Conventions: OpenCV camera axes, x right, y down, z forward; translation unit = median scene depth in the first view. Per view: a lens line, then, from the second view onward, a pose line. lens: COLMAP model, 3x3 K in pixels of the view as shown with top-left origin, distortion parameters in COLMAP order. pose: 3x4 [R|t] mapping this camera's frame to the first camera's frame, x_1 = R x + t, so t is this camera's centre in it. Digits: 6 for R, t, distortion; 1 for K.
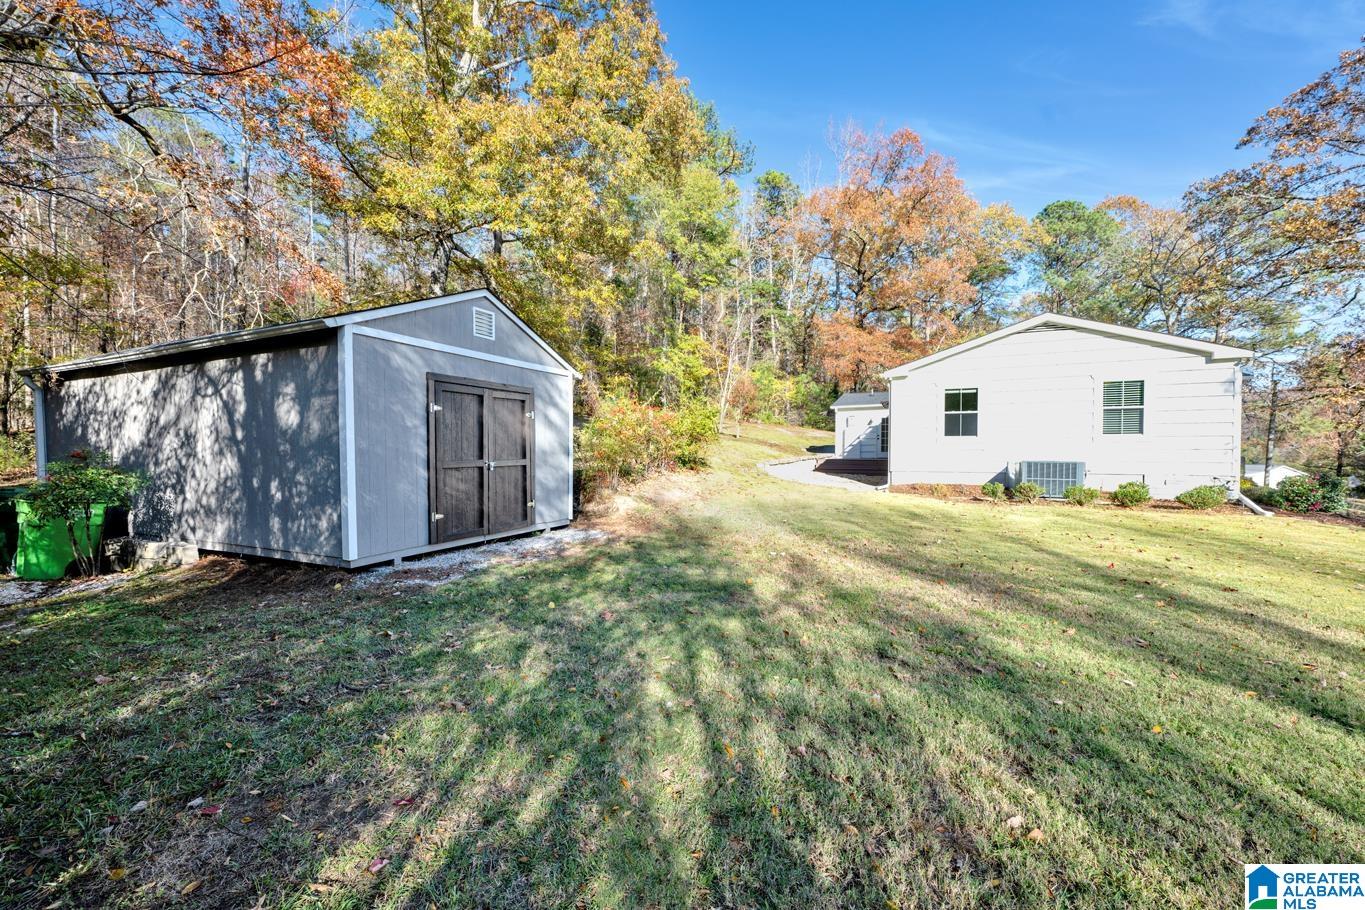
lens RADIAL K [[543.9, 0, 680.5], [0, 543.9, 457.2], [0, 0, 1]] dist [-0.000741, -0.000035]
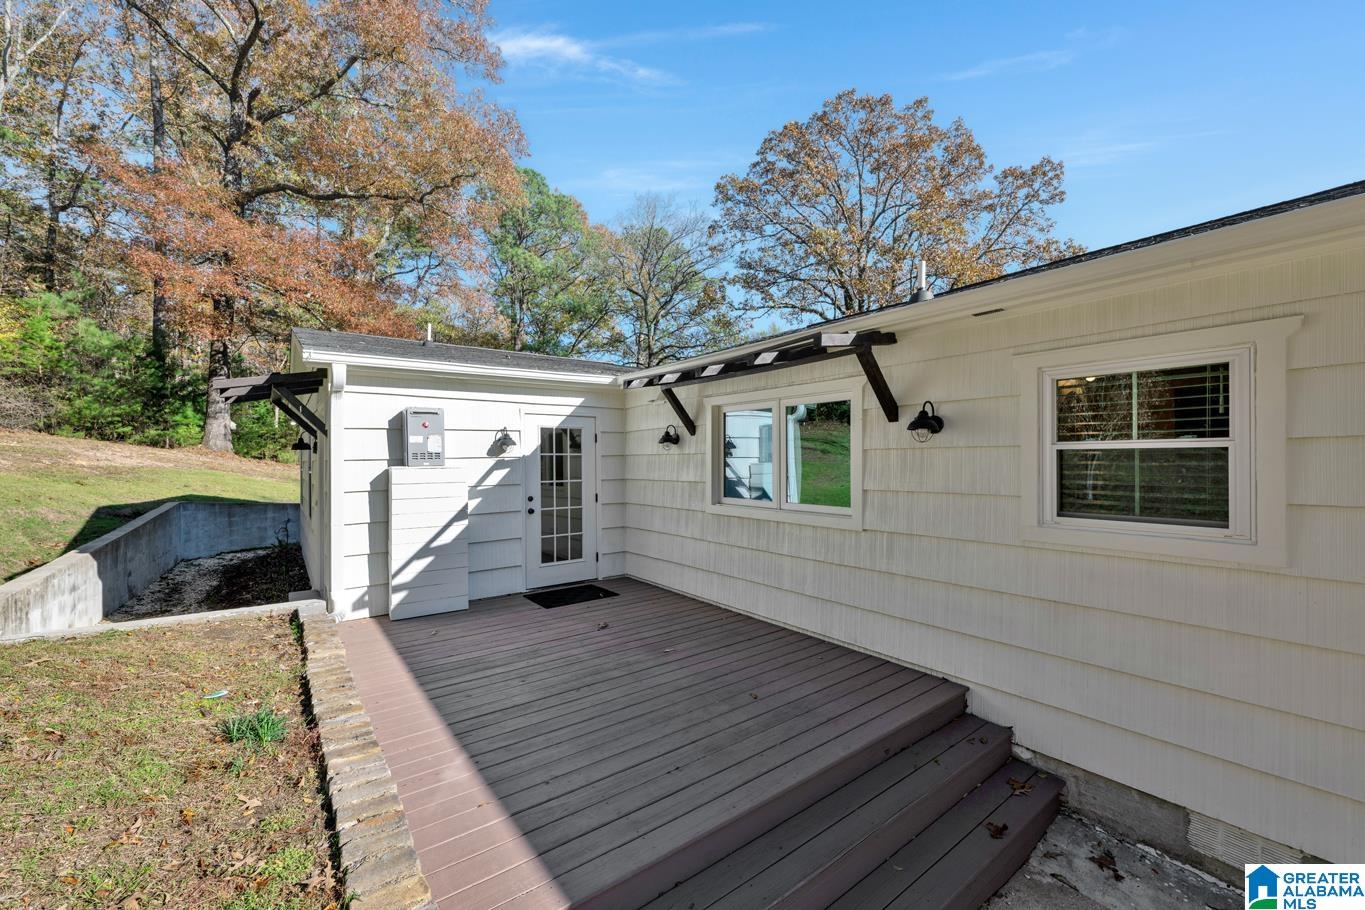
lens RADIAL K [[543.9, 0, 680.5], [0, 543.9, 457.2], [0, 0, 1]] dist [-0.000741, -0.000035]
pose [[0.455491, 0.024438, 0.889905, 0.171879], [-0.000104, 0.999625, -0.027398, -0.052027], [-0.890241, 0.012387, 0.455322, 0.828266]]
